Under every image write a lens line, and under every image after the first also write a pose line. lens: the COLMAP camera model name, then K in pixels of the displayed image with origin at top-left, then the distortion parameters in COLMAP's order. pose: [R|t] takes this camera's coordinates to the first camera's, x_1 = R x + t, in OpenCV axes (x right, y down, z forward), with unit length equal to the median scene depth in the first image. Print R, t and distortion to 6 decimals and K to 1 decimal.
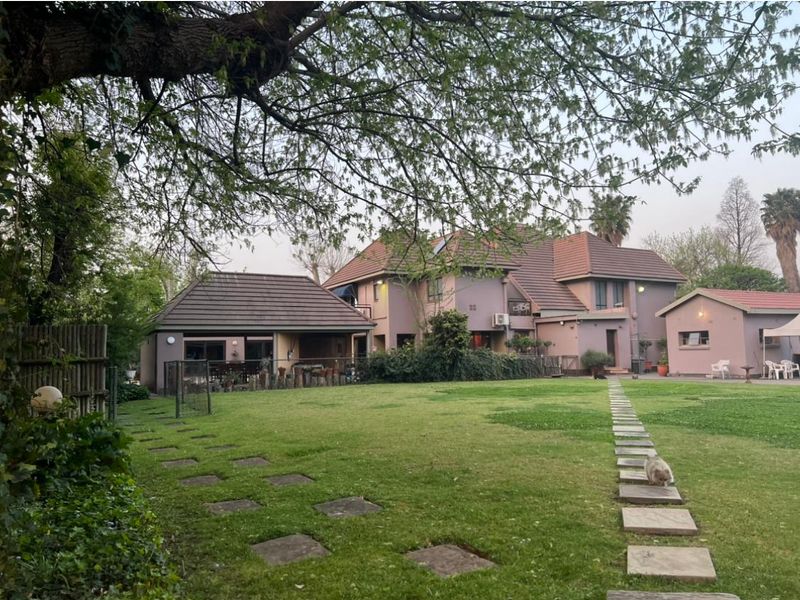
lens RADIAL K [[627.2, 0, 400.0], [0, 627.2, 300.0], [0, 0, 1]] dist [0.040160, 0.000058]
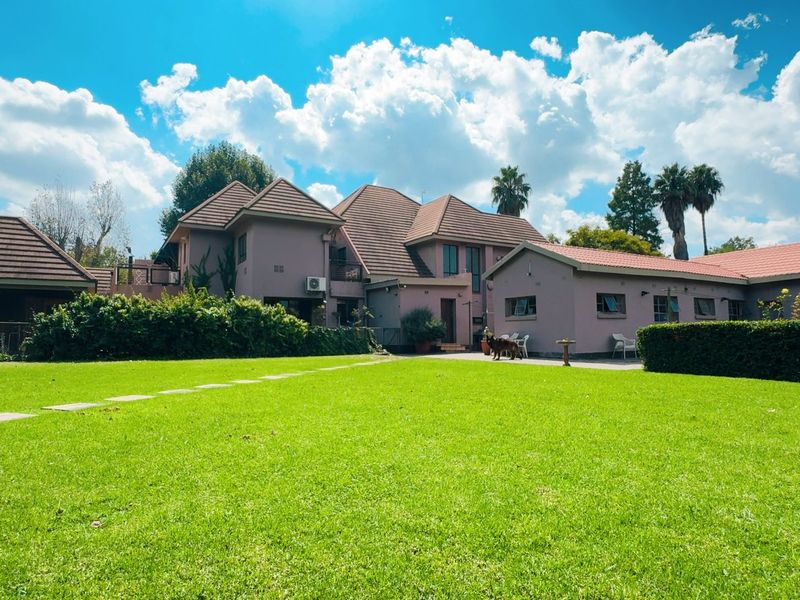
lens RADIAL K [[507.5, 0, 400.0], [0, 507.5, 300.0], [0, 0, 1]] dist [0.004096, 0.005396]
pose [[0.999802, 0.015654, 0.012273, 0.263147], [-0.015880, 0.999702, 0.018525, 0.037298], [-0.011980, -0.018717, 0.999753, 0.326996]]
